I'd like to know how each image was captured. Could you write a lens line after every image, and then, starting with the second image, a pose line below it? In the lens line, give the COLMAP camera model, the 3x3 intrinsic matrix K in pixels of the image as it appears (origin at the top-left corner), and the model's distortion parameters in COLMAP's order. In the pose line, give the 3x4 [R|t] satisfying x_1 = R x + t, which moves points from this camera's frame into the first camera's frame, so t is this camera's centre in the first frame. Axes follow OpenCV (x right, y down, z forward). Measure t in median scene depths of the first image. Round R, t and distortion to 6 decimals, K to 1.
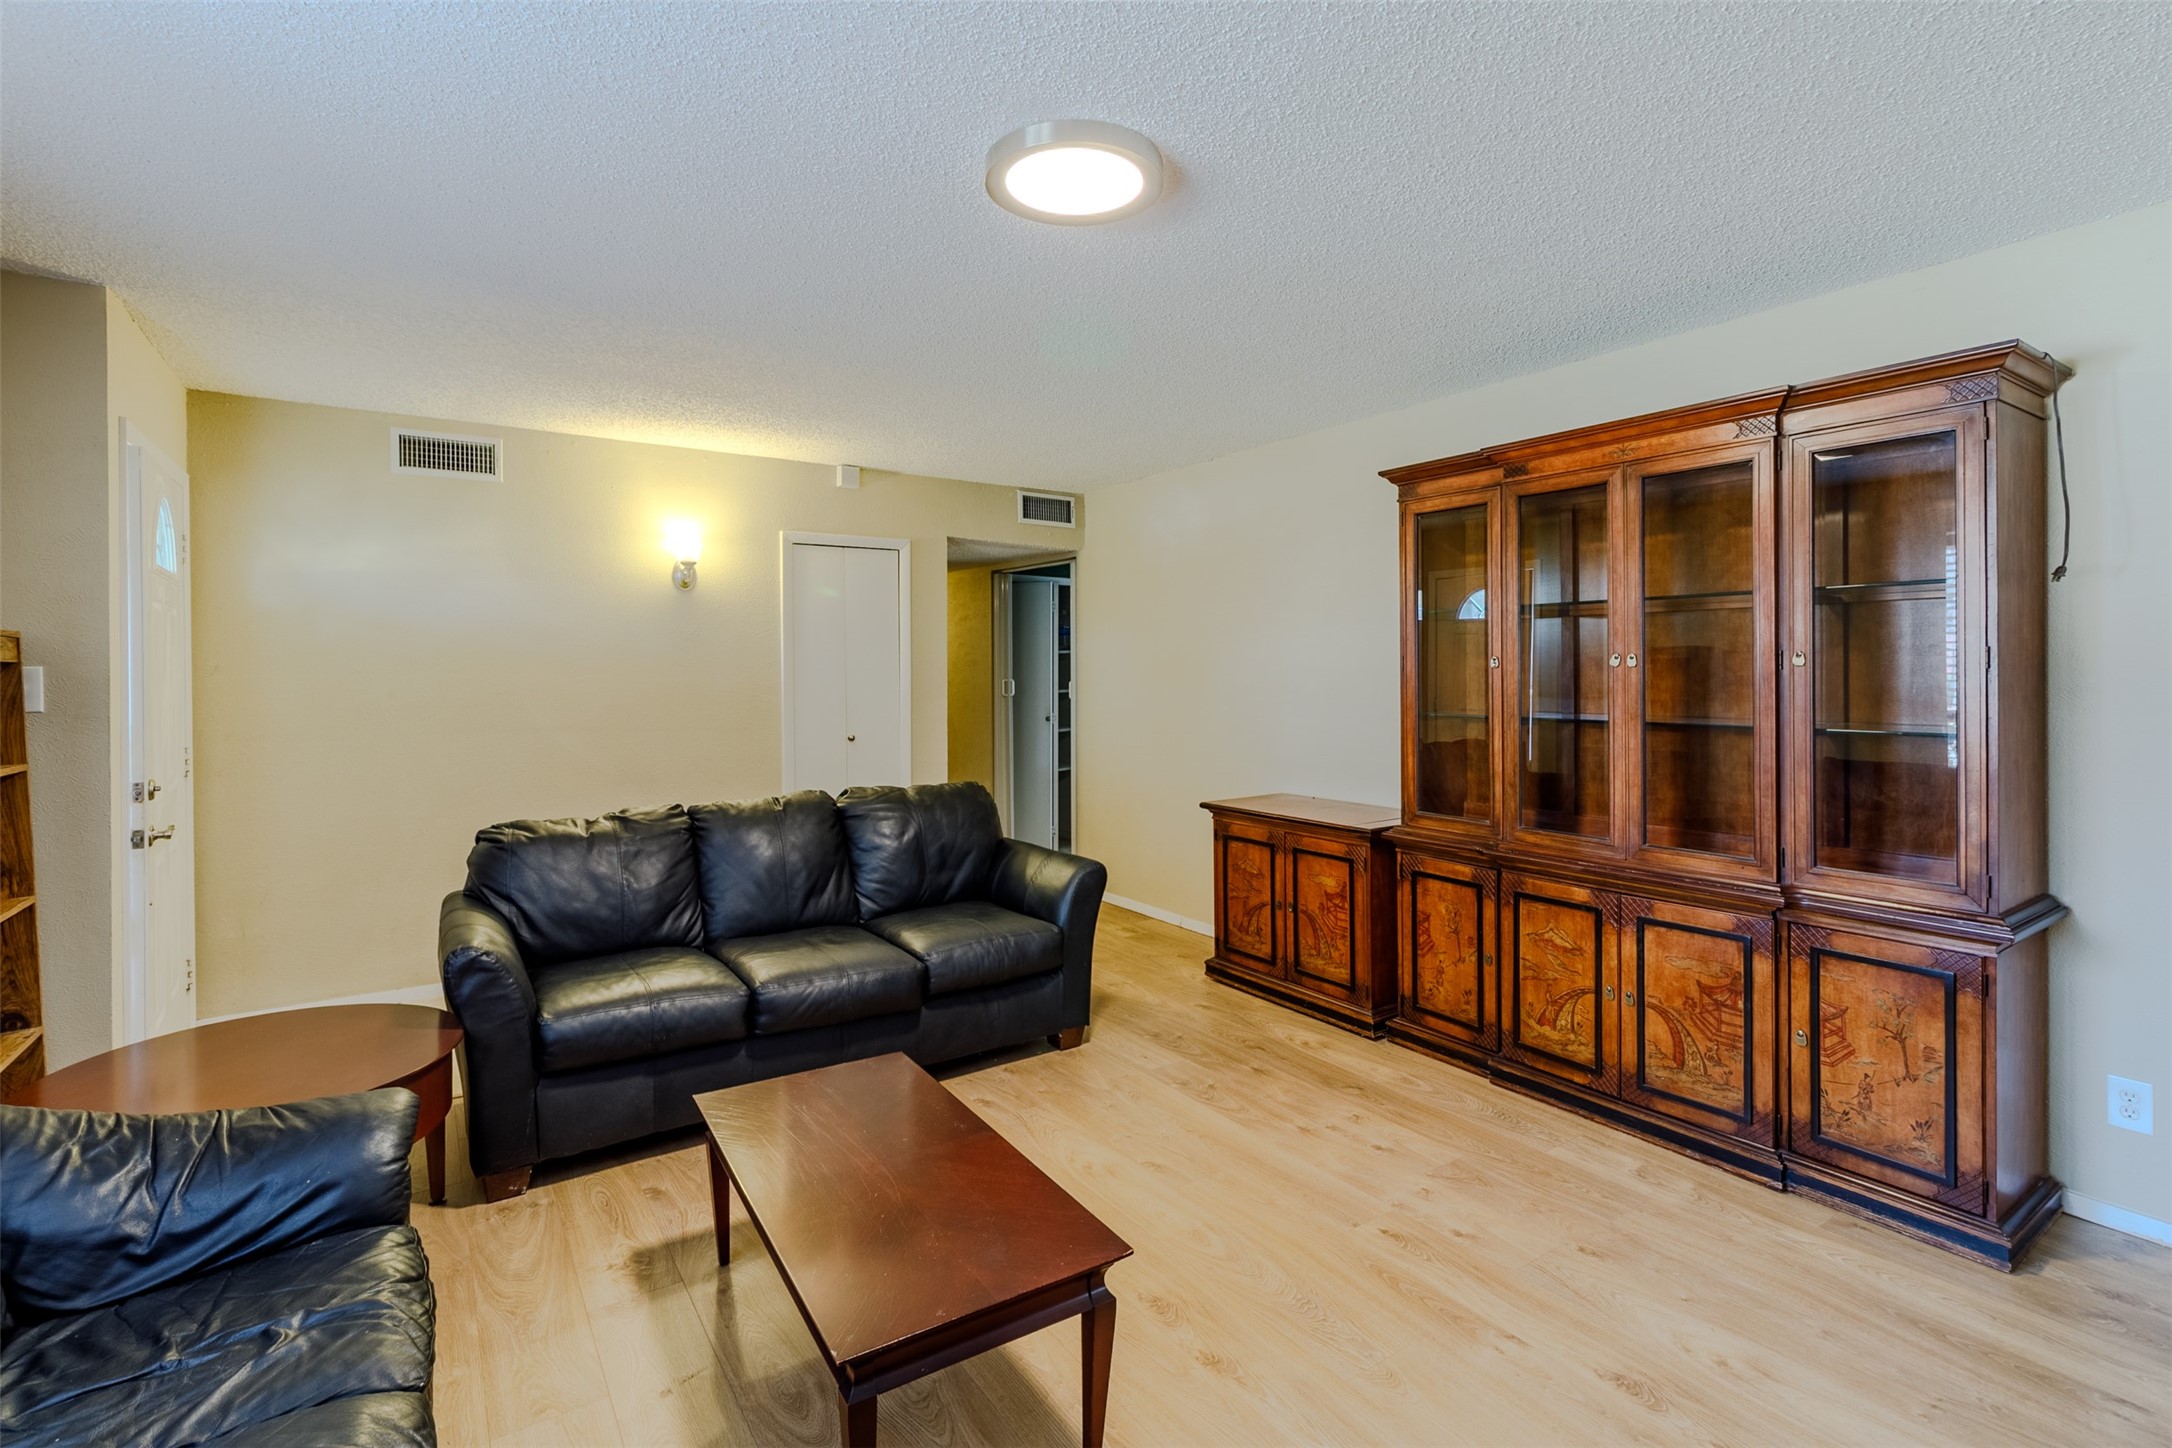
lens RADIAL K [[1001.8, 0, 1087.2], [0, 1001.8, 666.8], [0, 0, 1]] dist [-0.000395, -0.000017]
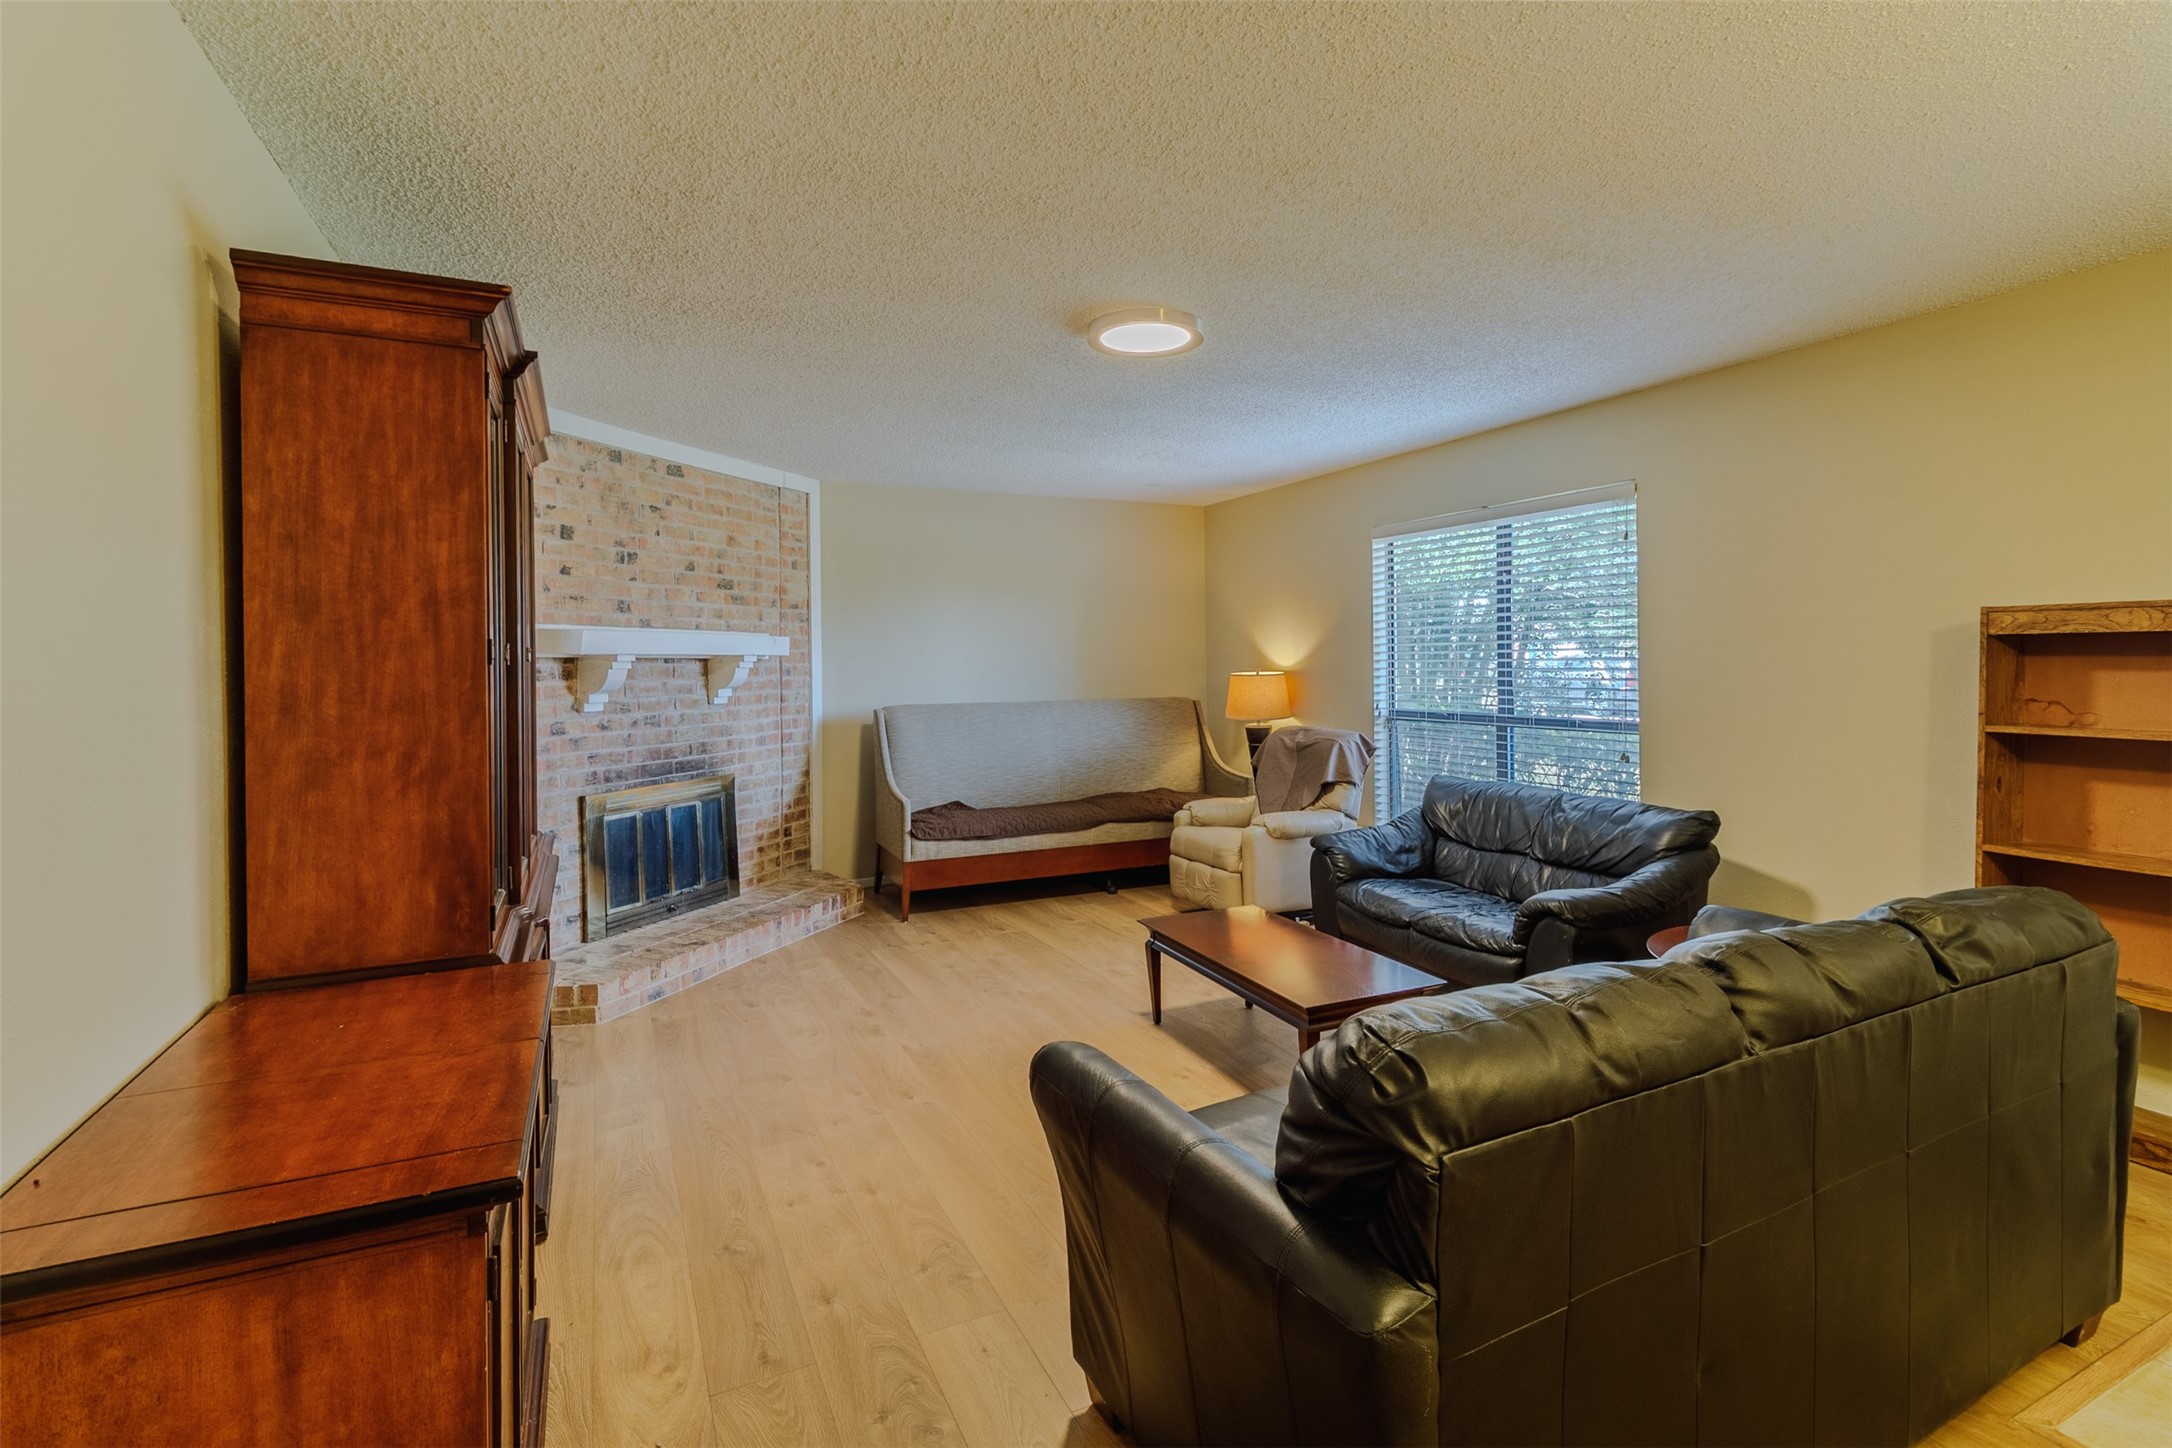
lens RADIAL K [[1029.5, 0, 1122.0], [0, 1029.5, 657.8], [0, 0, 1]] dist [0.001052, 0.000461]
pose [[-0.993717, 0.017156, 0.110596, -0.106298], [0.016493, 0.999840, -0.006912, 0.011252], [-0.110697, -0.005044, -0.993841, 1.882087]]
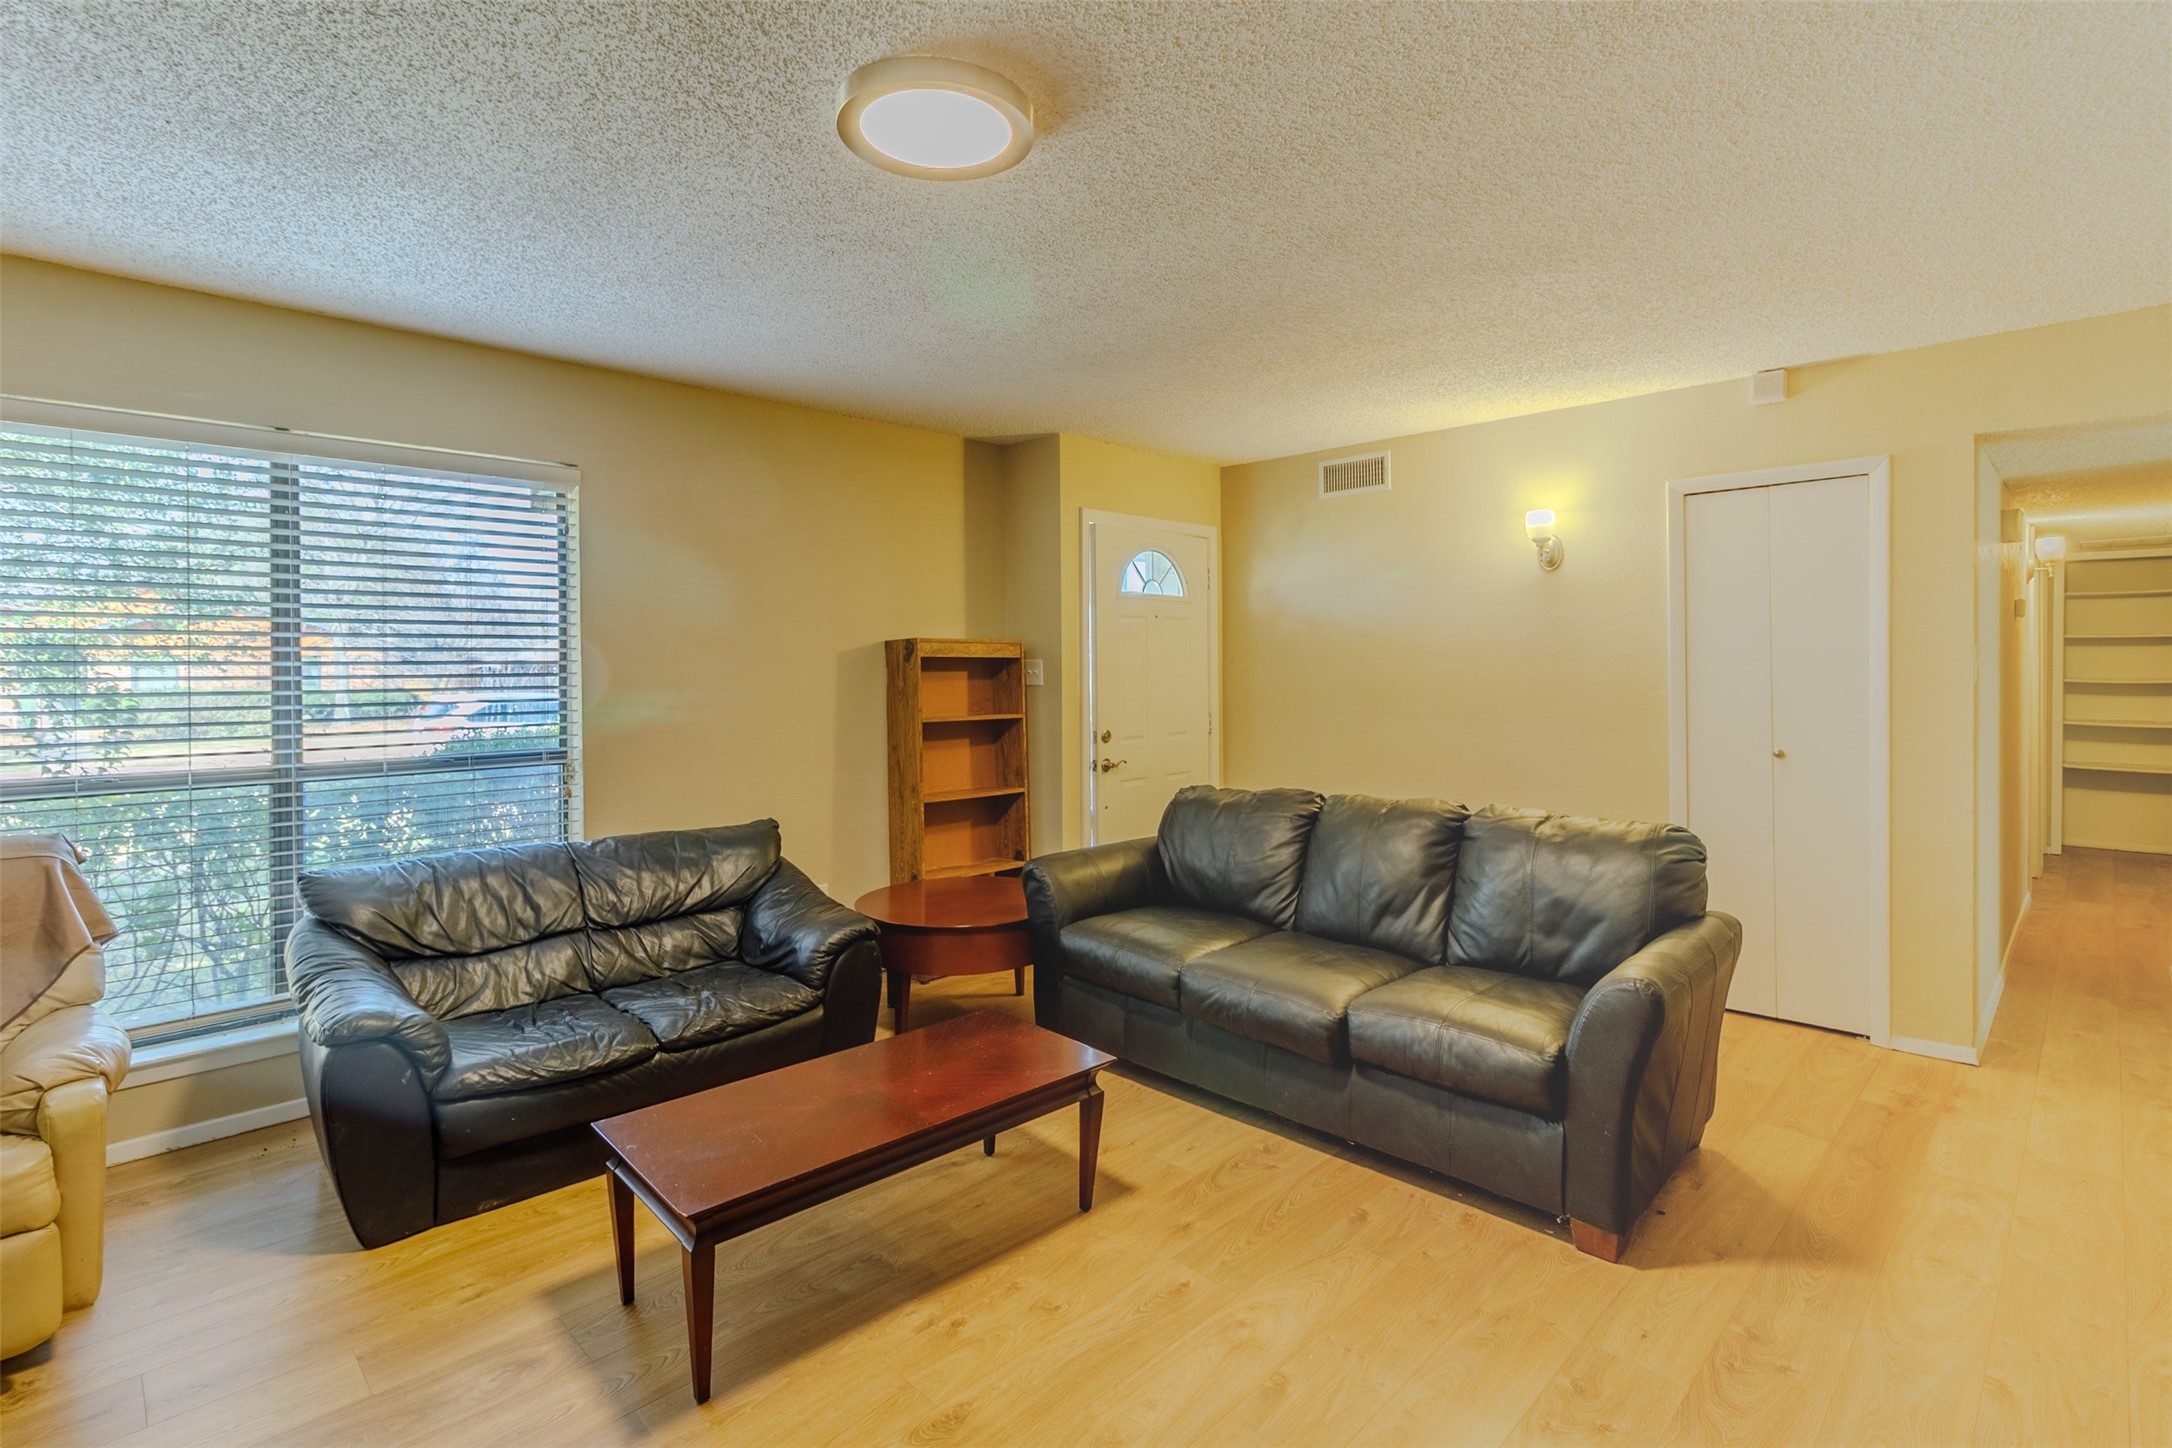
lens RADIAL K [[1029.5, 0, 1122.0], [0, 1029.5, 657.8], [0, 0, 1]] dist [0.001052, 0.000461]
pose [[0.198482, -0.004915, -0.980092, 0.691755], [0.008447, 0.999959, -0.003304, 0.003797], [0.980068, -0.007623, 0.198515, 0.714800]]
